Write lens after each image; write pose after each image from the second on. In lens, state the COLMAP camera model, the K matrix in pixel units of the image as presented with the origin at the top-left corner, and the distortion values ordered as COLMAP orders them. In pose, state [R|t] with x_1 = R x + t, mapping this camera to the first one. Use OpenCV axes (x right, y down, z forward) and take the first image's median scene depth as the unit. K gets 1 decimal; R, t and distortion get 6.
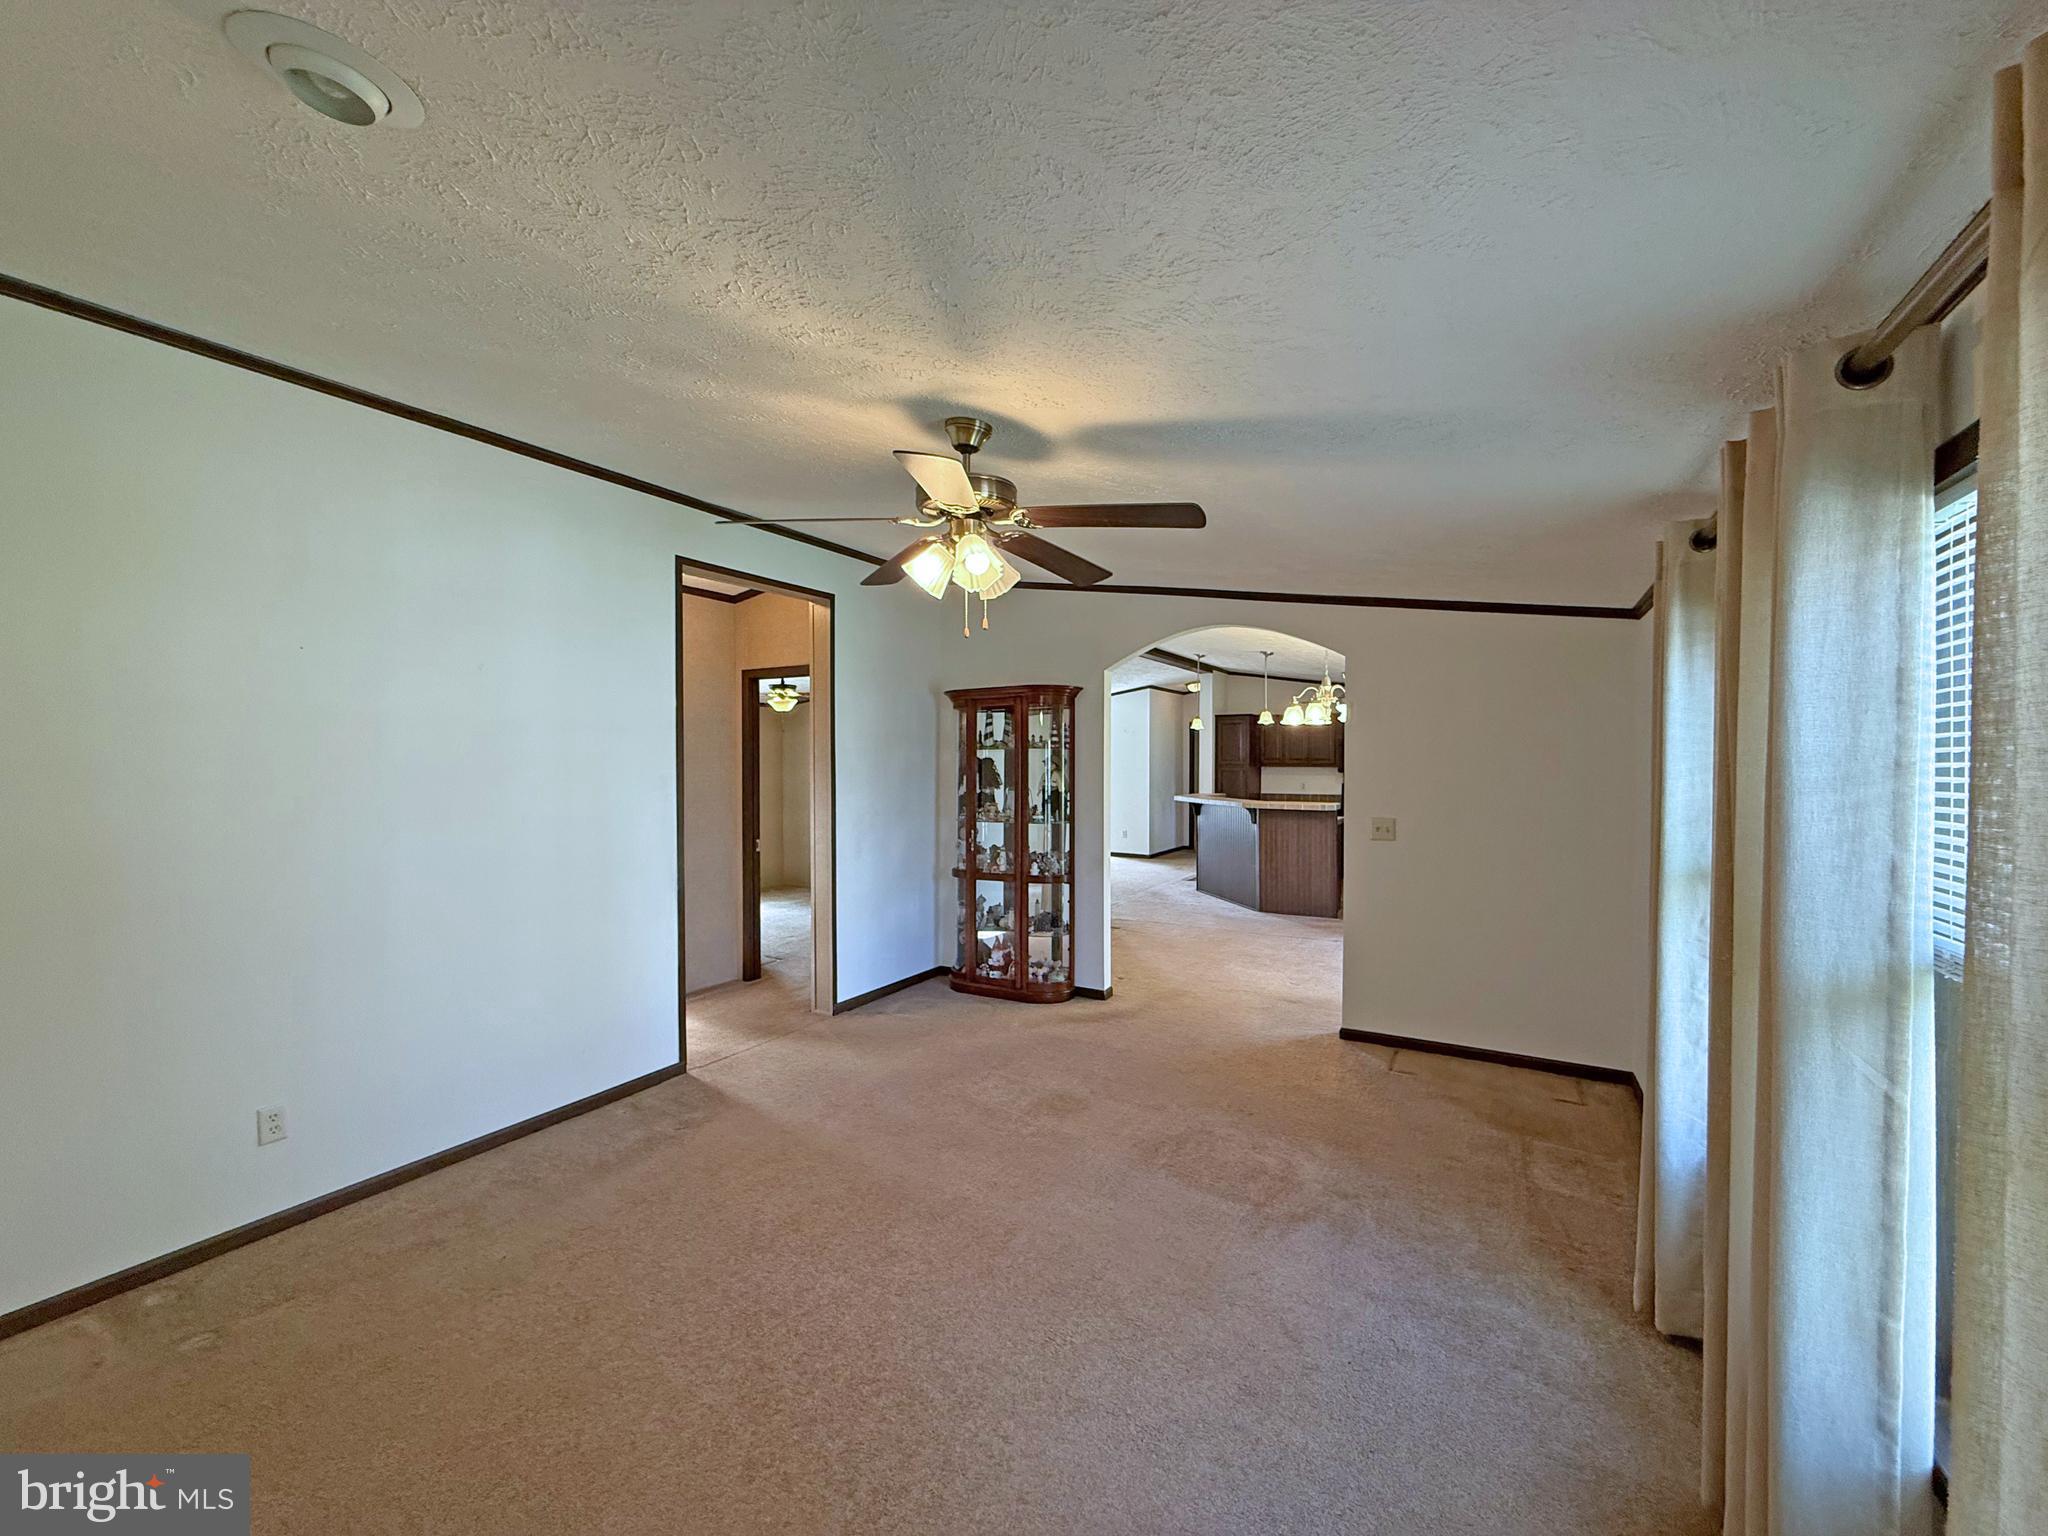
lens RADIAL K [[836.5, 0, 1024.0], [0, 836.5, 768.0], [0, 0, 1]] dist [0.000008, -0.000059]
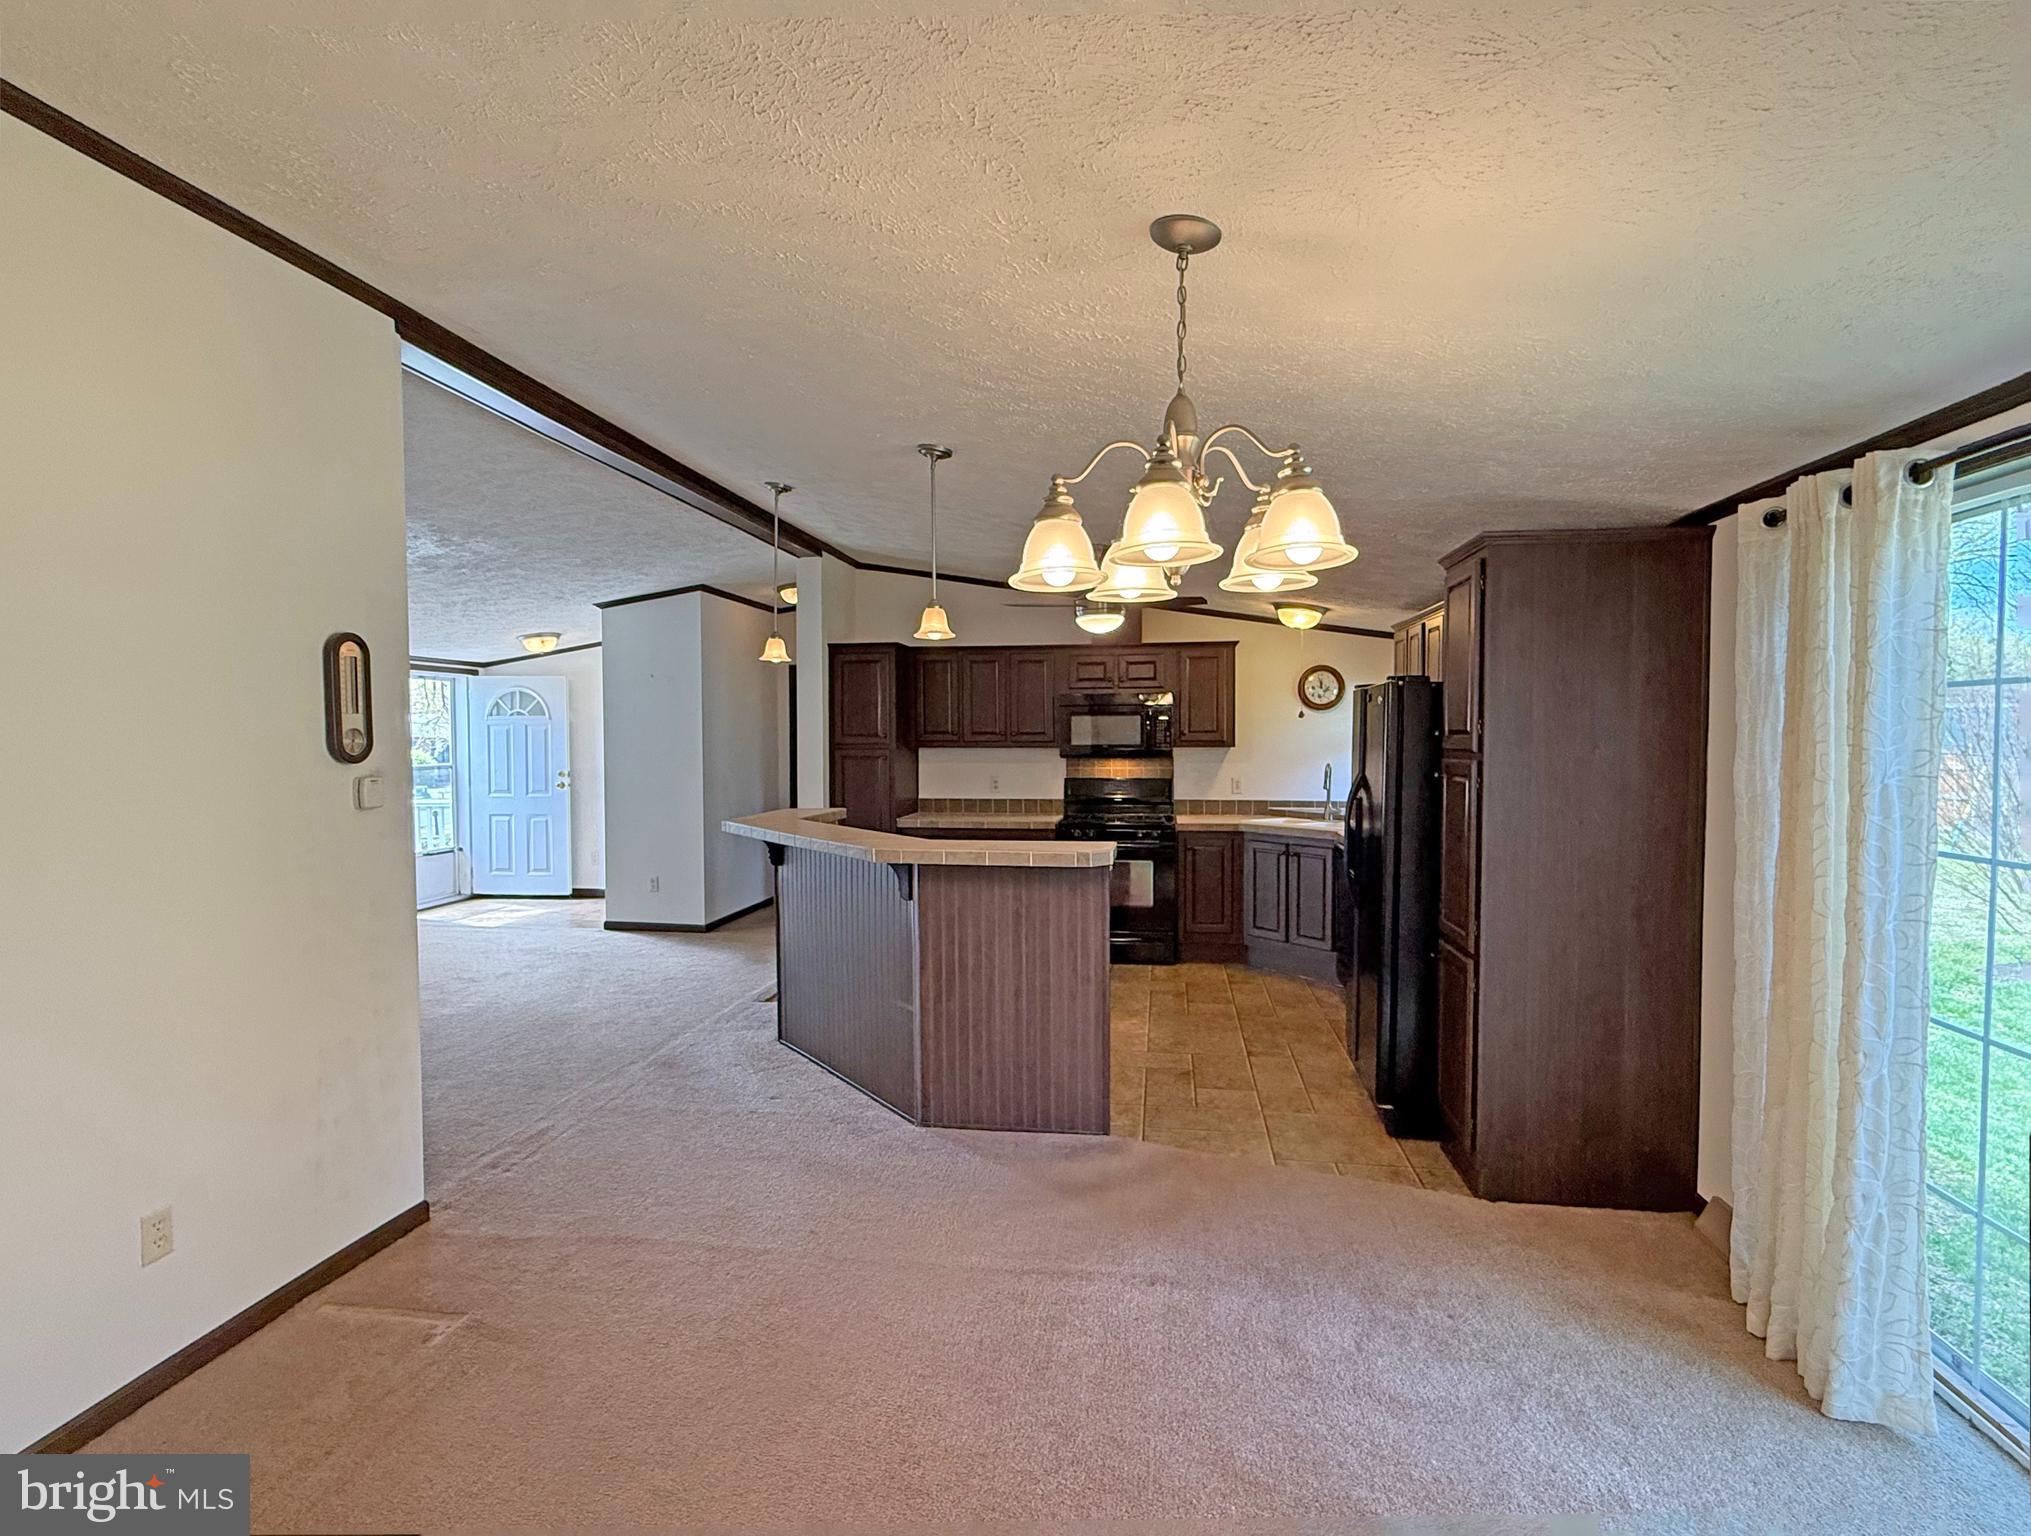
lens RADIAL K [[1014.3, 0, 1015.5], [0, 1014.3, 768.0], [0, 0, 1]] dist [0.000936, 0.000011]
pose [[0.929148, -0.010667, 0.369553, 0.107842], [0.003915, 0.999812, 0.019017, -0.001265], [-0.369686, -0.016222, 0.929015, 0.396484]]
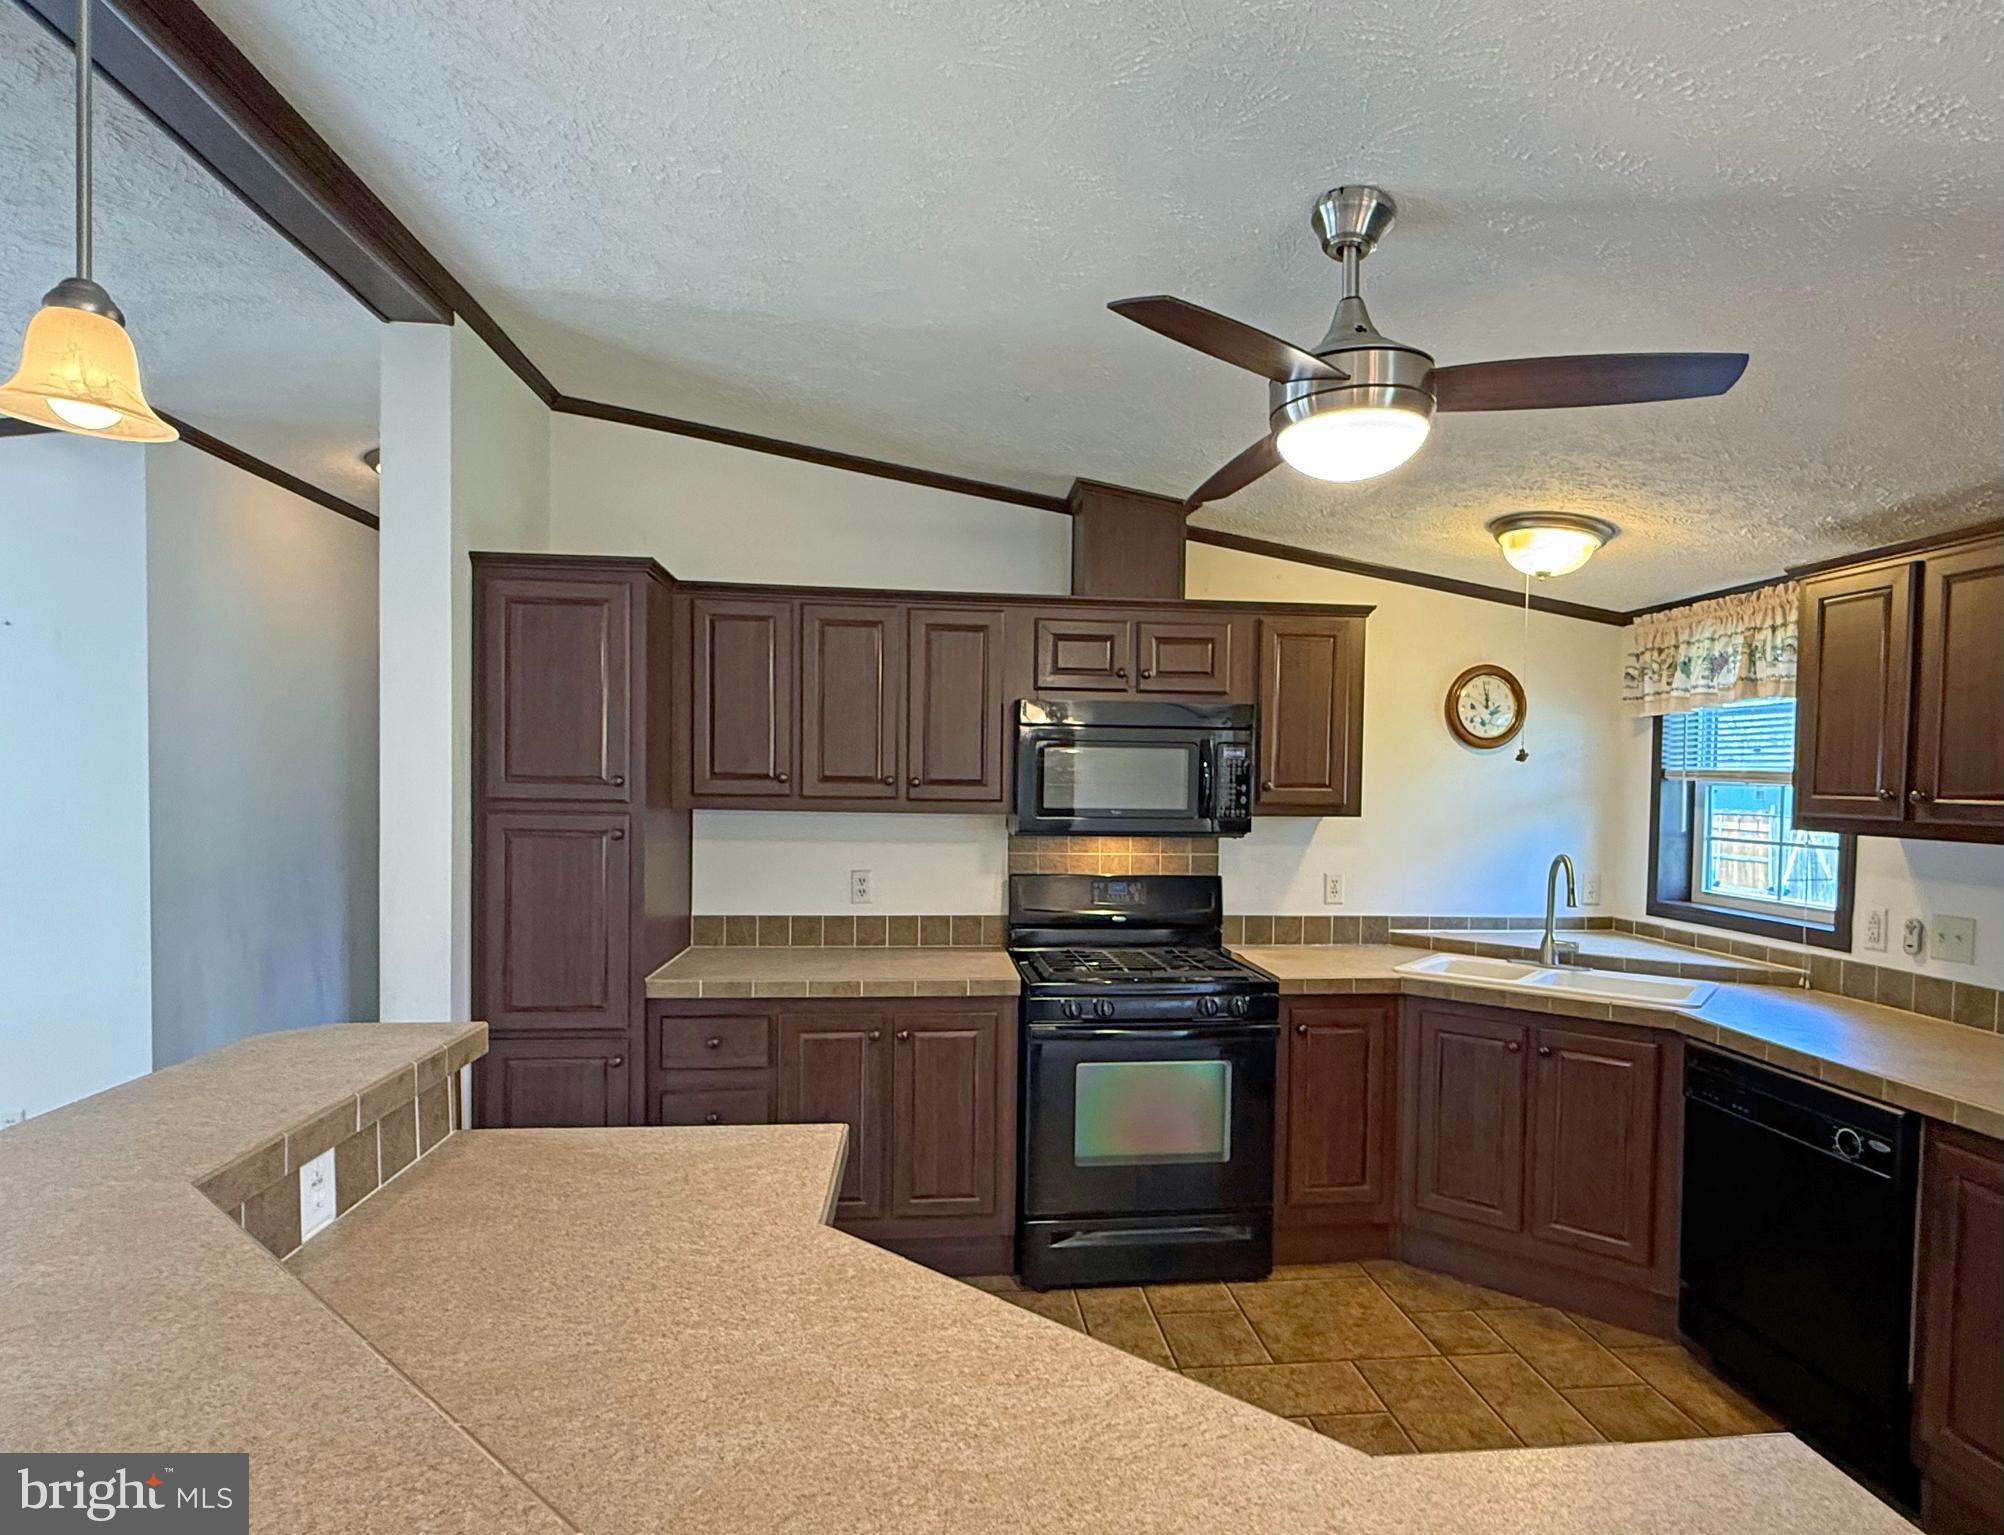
lens RADIAL K [[1071.3, 0, 1039.2], [0, 1071.3, 815.7], [0, 0, 1]] dist [-0.001862, 0.000169]
pose [[0.799411, -0.000920, 0.600783, 0.182790], [-0.011547, 0.999791, 0.016896, -0.006512], [-0.600673, -0.020444, 0.799233, 0.712507]]
